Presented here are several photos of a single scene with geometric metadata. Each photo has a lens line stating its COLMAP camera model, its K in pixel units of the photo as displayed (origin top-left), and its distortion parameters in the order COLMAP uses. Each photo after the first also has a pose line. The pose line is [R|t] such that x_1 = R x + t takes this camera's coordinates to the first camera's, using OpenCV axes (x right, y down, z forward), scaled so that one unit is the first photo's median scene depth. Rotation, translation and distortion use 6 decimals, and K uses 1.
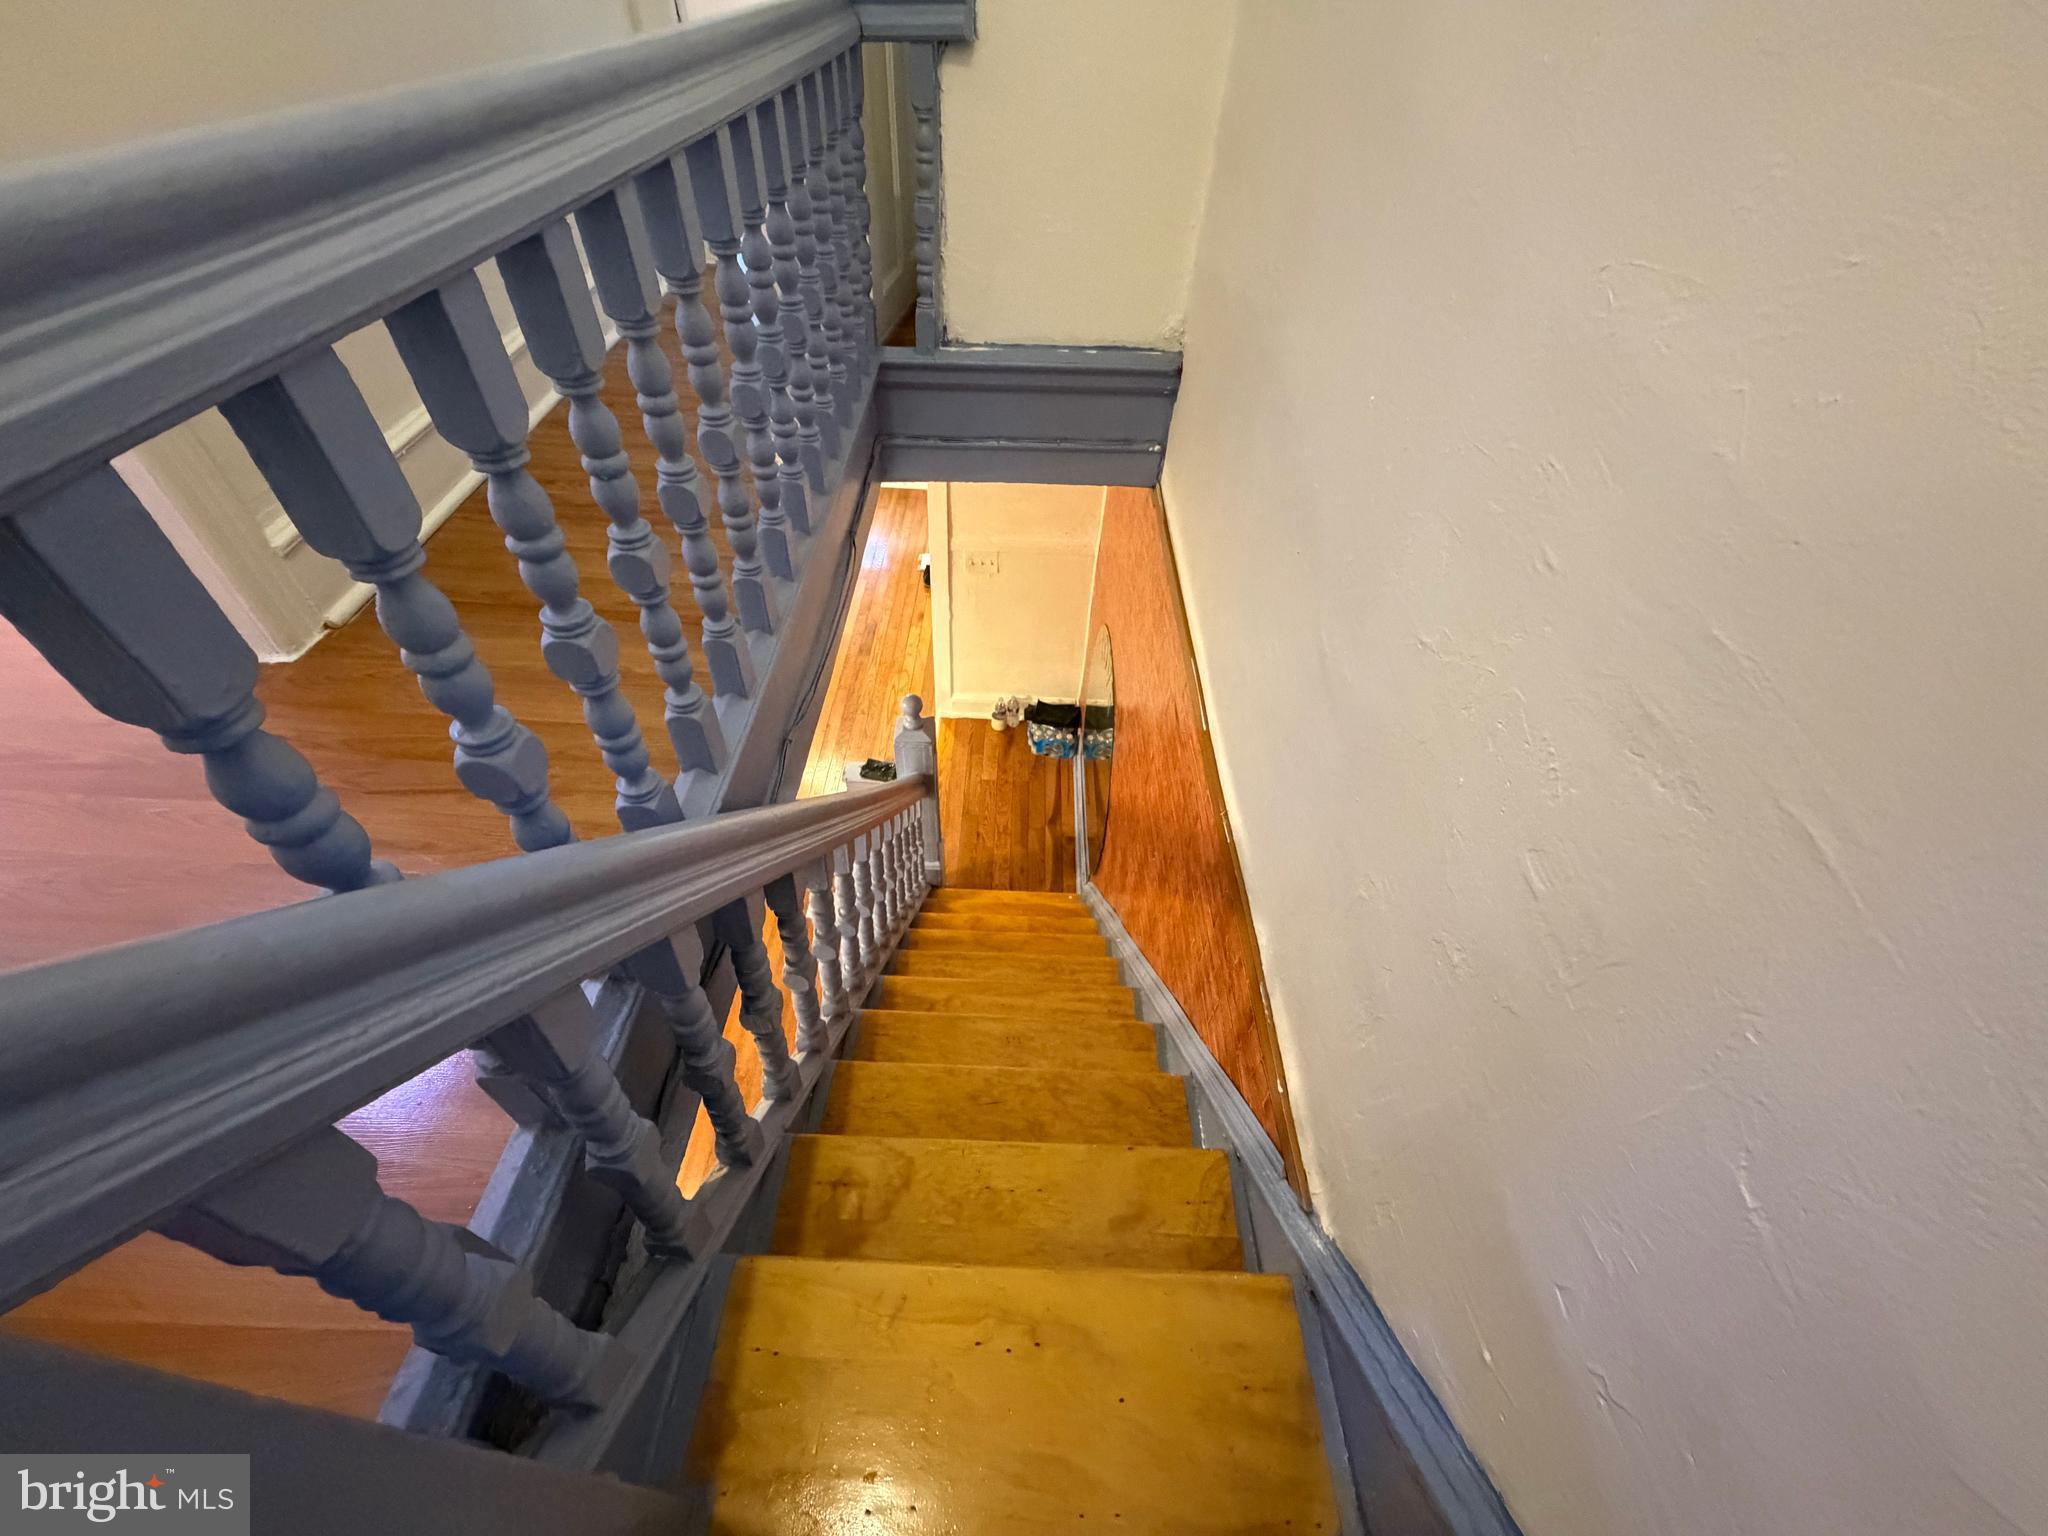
lens RADIAL K [[814.5, 0, 1022.0], [0, 814.5, 767.7], [0, 0, 1]] dist [0.001245, -0.000392]
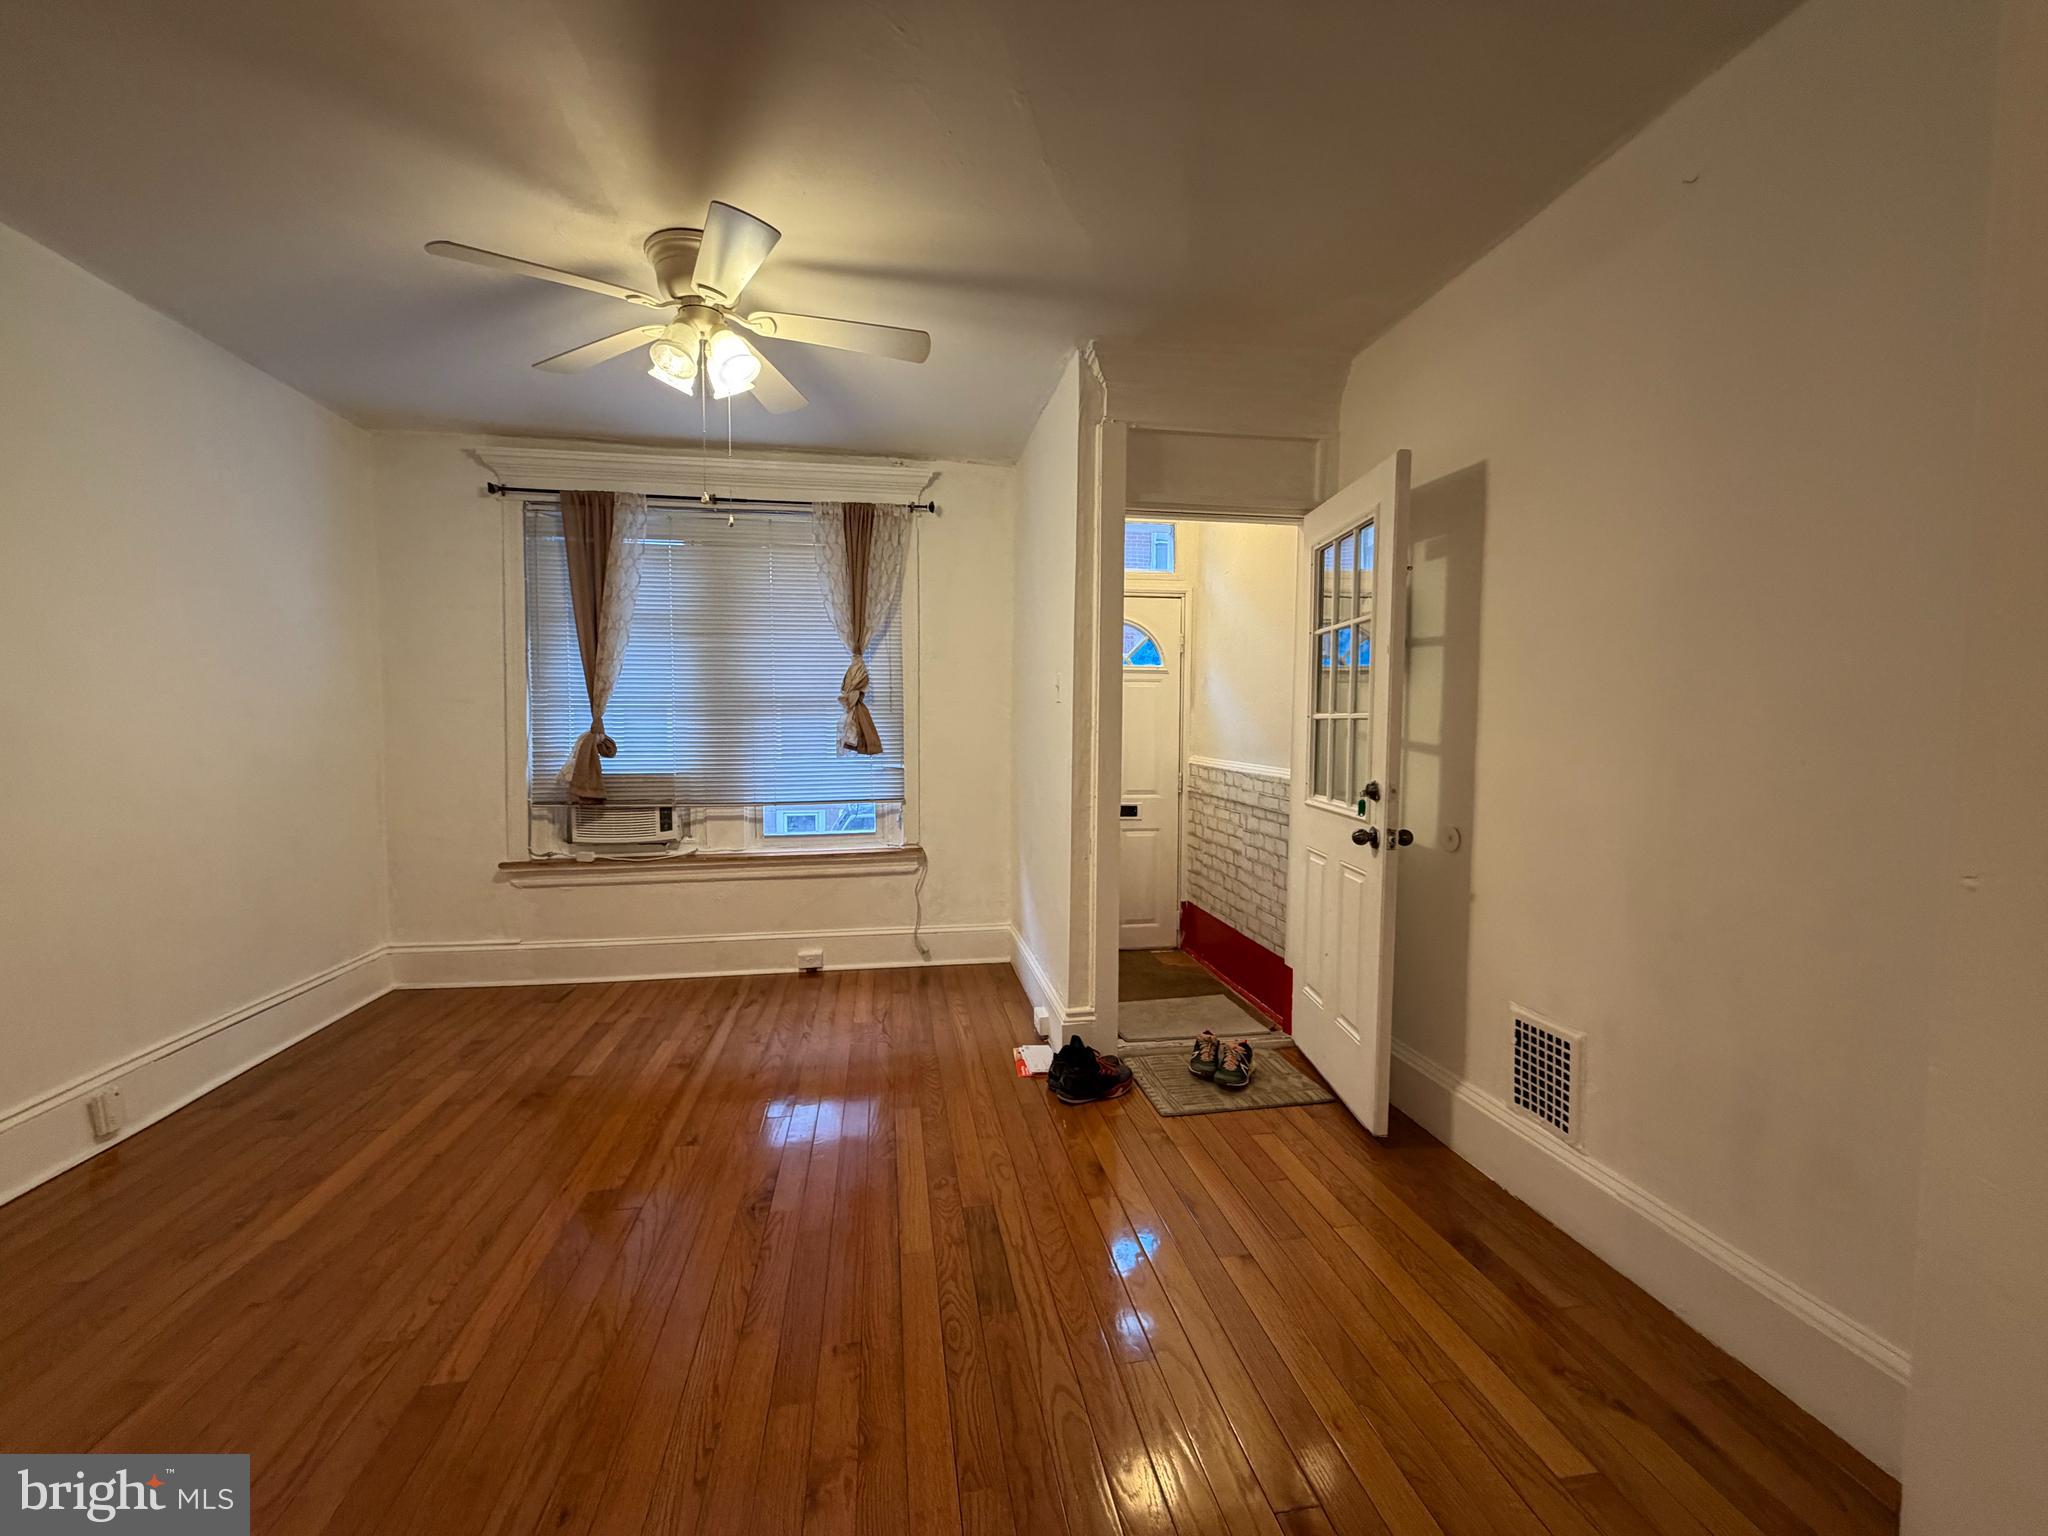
lens RADIAL K [[814.5, 0, 1017.3], [0, 814.5, 768.8], [0, 0, 1]] dist [0.001245, -0.000392]
pose [[0.982147, -0.053456, 0.180358, -0.475575], [0.160666, 0.737053, -0.656460, -0.180637], [-0.097842, 0.673718, 0.732483, 1.329731]]
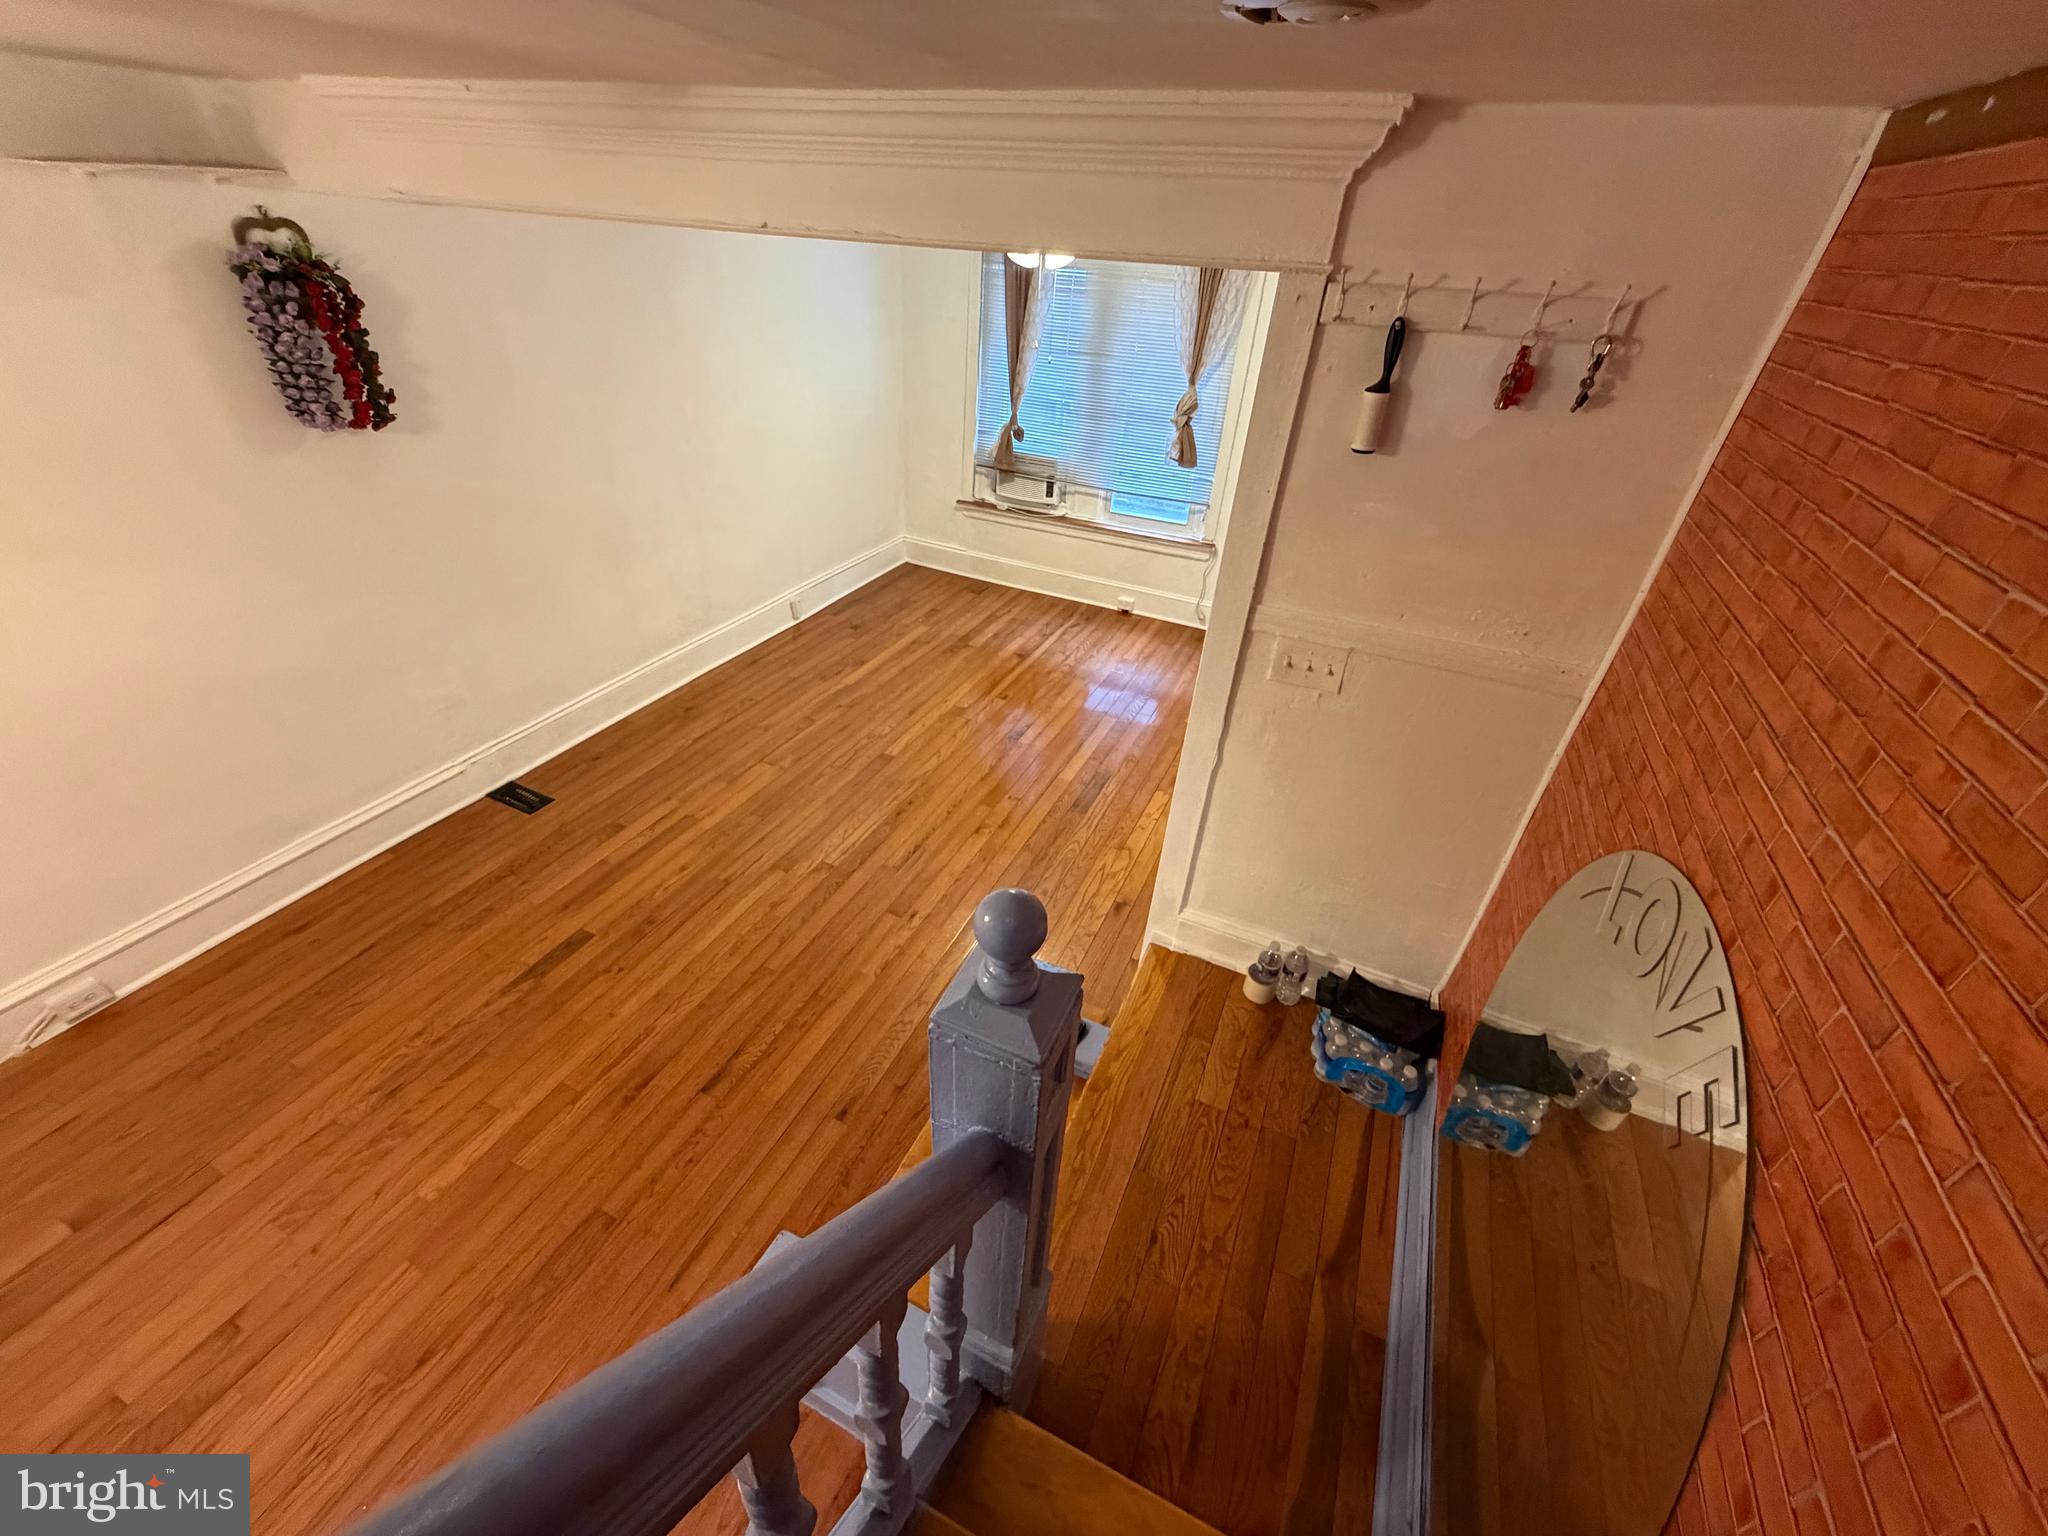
lens RADIAL K [[814.5, 0, 1016.6], [0, 814.5, 770.0], [0, 0, 1]] dist [0.001245, -0.000392]
pose [[0.915300, 0.229088, -0.331278, -0.046404], [-0.297387, 0.939090, -0.172254, -0.078861], [0.271639, 0.256182, 0.927676, 0.707737]]
